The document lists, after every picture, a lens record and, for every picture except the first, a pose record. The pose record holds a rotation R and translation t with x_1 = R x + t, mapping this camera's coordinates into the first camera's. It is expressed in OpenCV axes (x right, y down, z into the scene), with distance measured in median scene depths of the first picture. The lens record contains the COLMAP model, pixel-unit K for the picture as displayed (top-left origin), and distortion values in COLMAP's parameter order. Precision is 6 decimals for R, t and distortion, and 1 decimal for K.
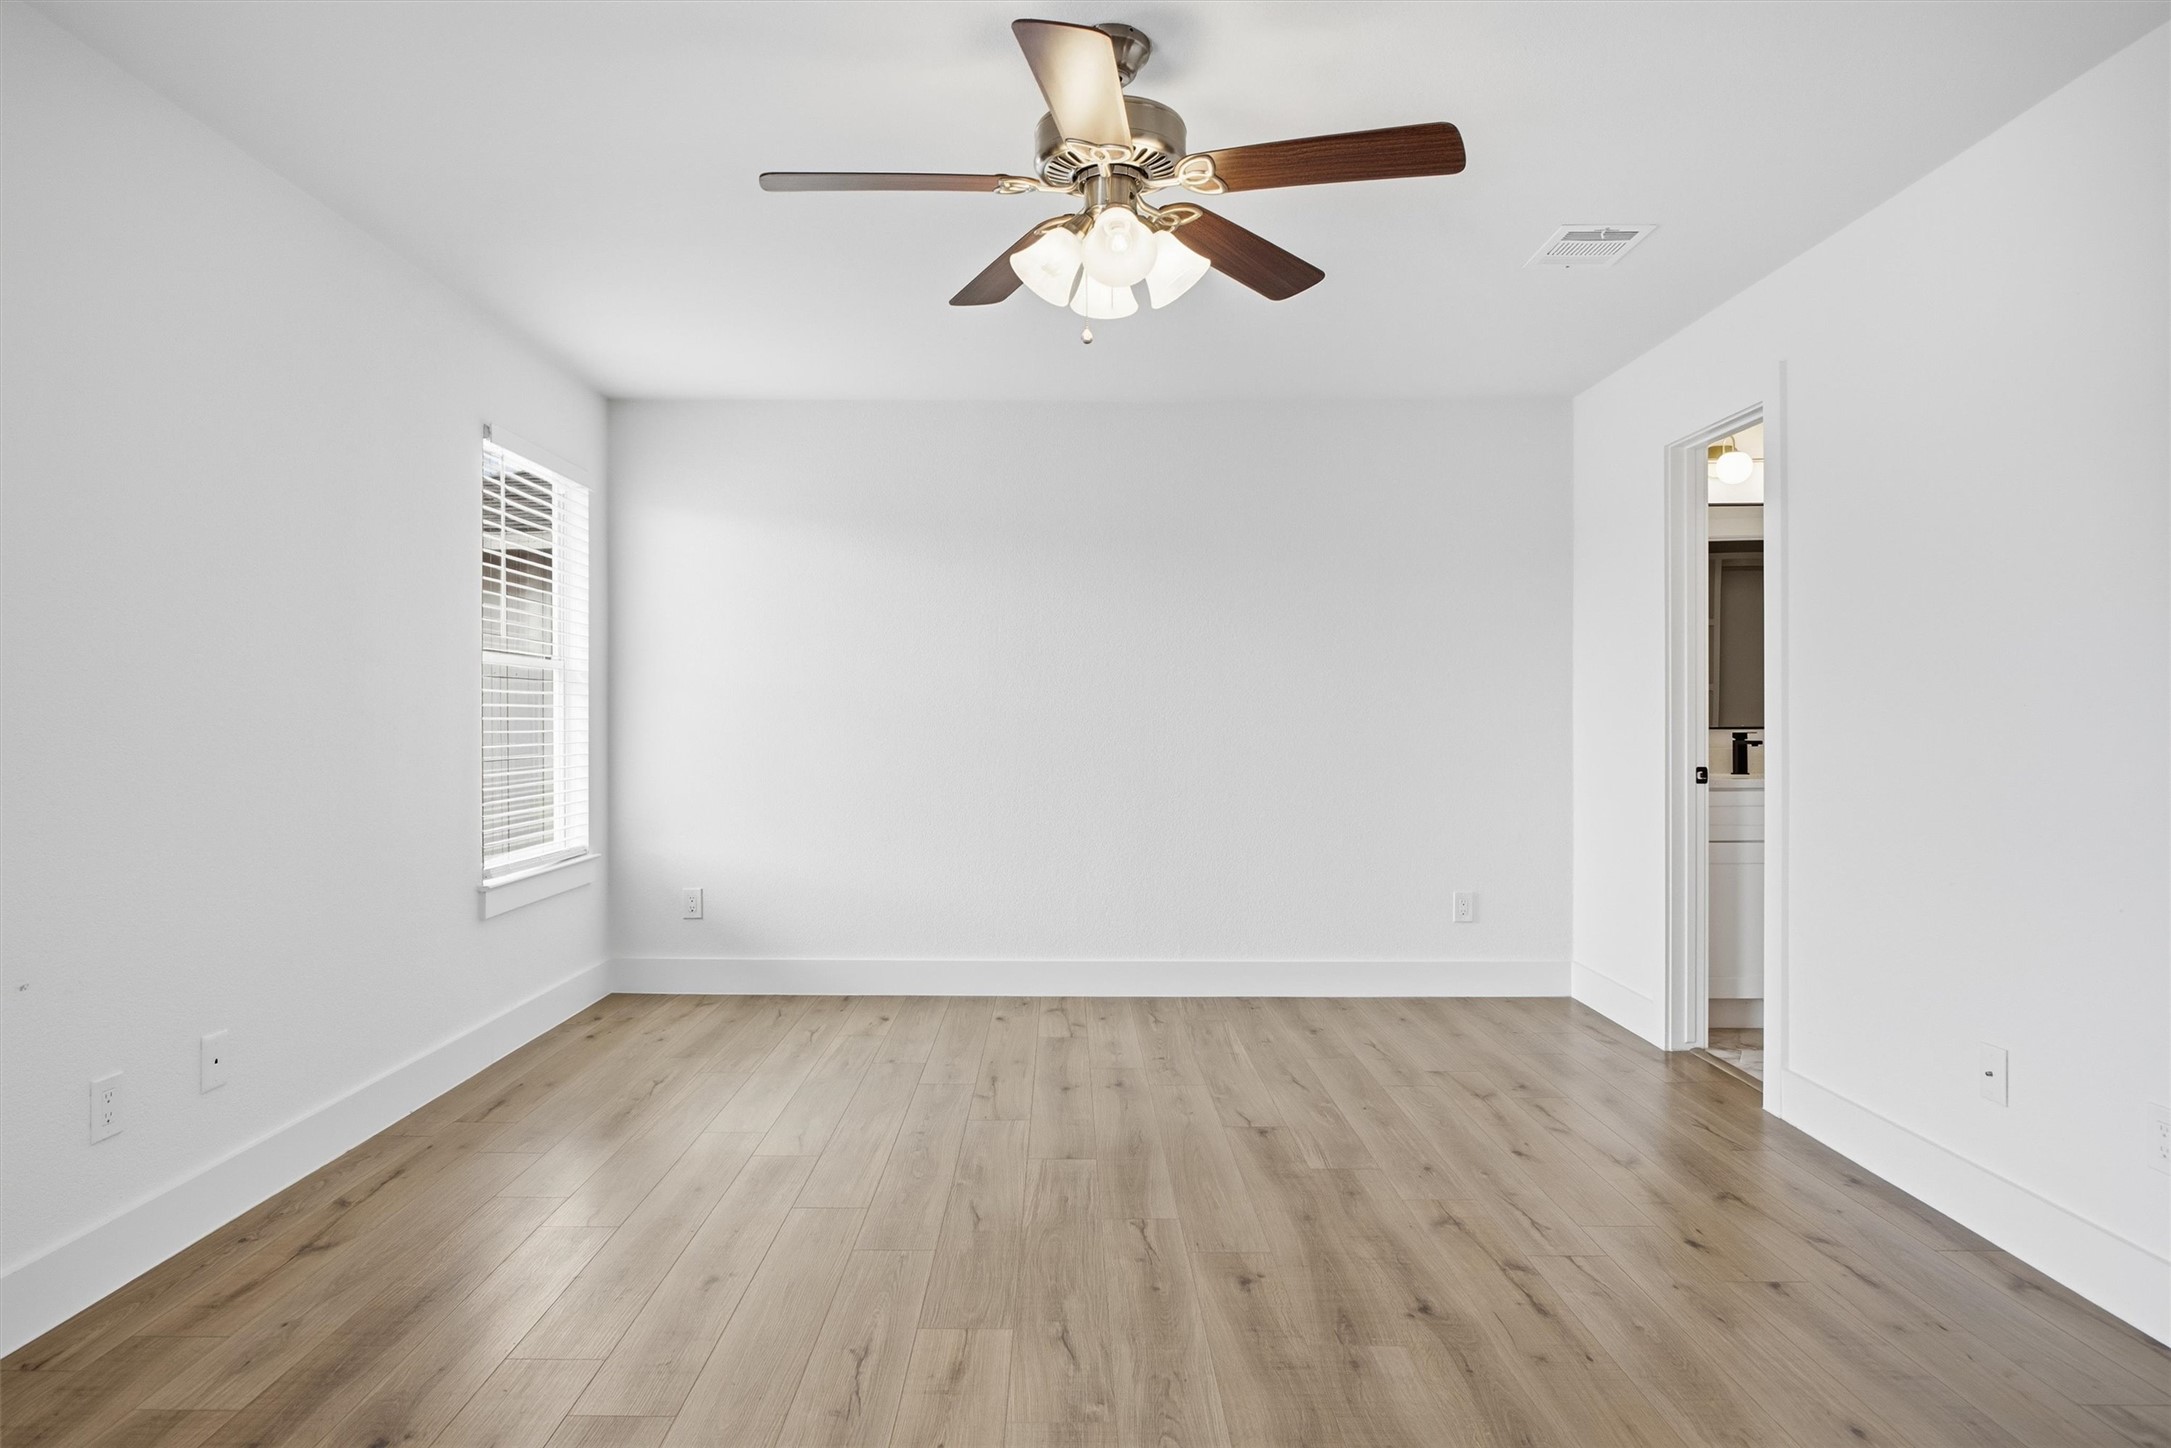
lens RADIAL K [[1309.4, 0, 1080.7], [0, 1309.4, 683.0], [0, 0, 1]] dist [0.001961, 0.002288]
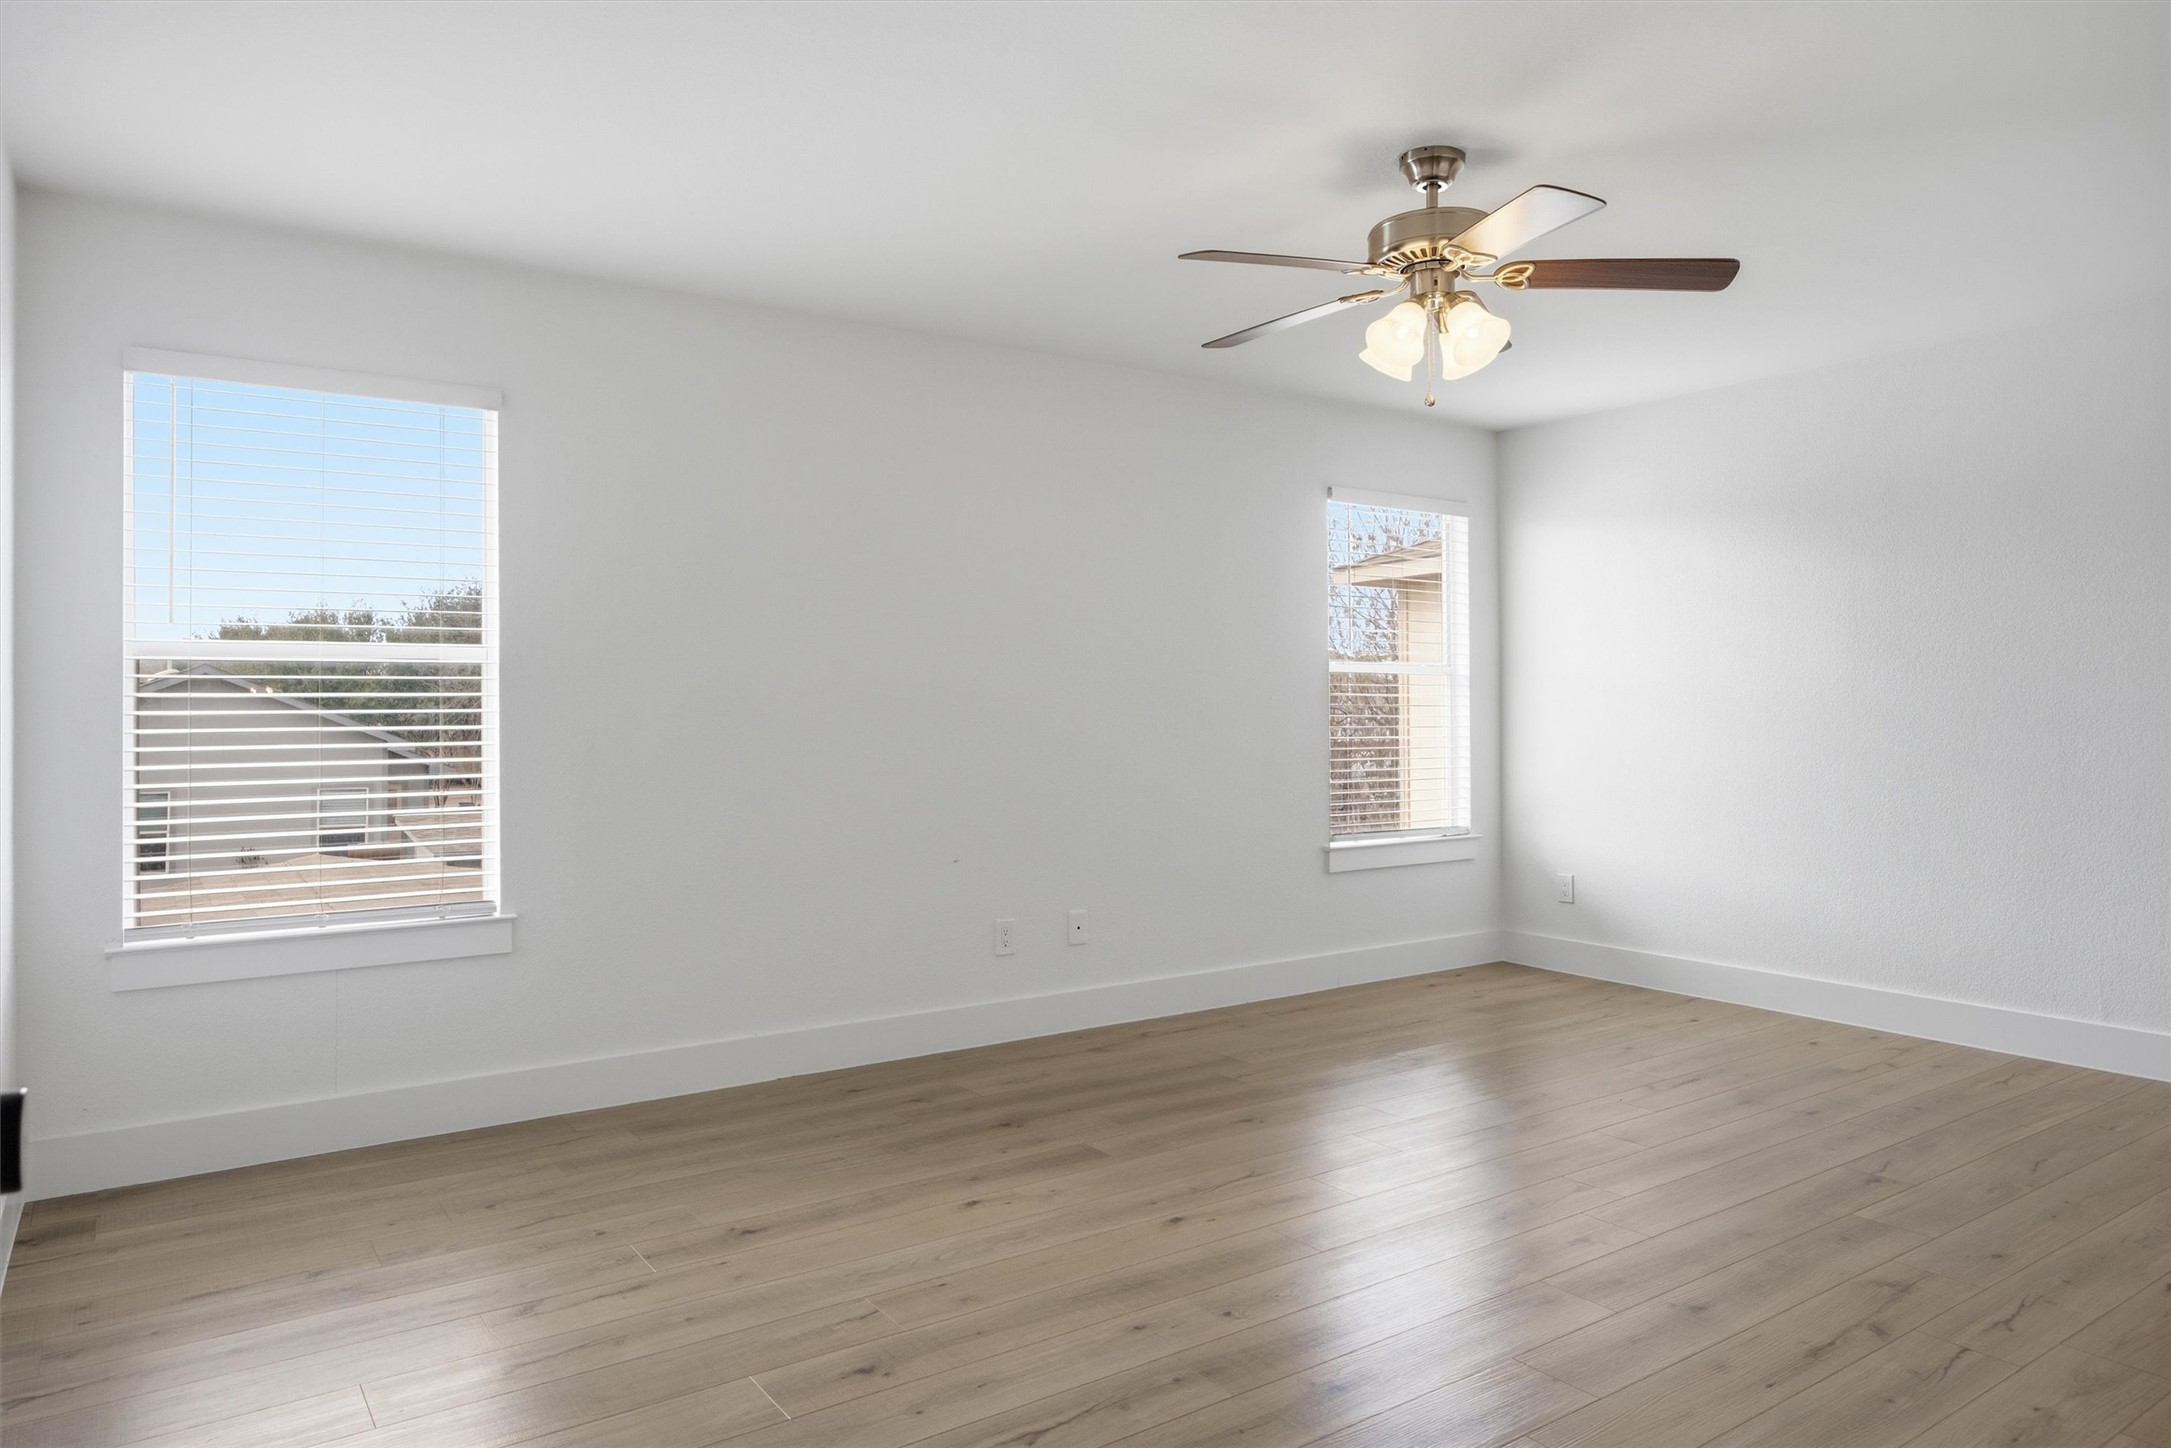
lens RADIAL K [[1427.9, 0, 1044.6], [0, 1427.9, 692.6], [0, 0, 1]] dist [-0.000012, 0.000424]
pose [[0.562284, -0.008506, -0.826901, 0.540128], [0.019639, 0.999802, 0.003069, -0.006191], [0.826711, -0.017965, 0.562340, -0.016434]]
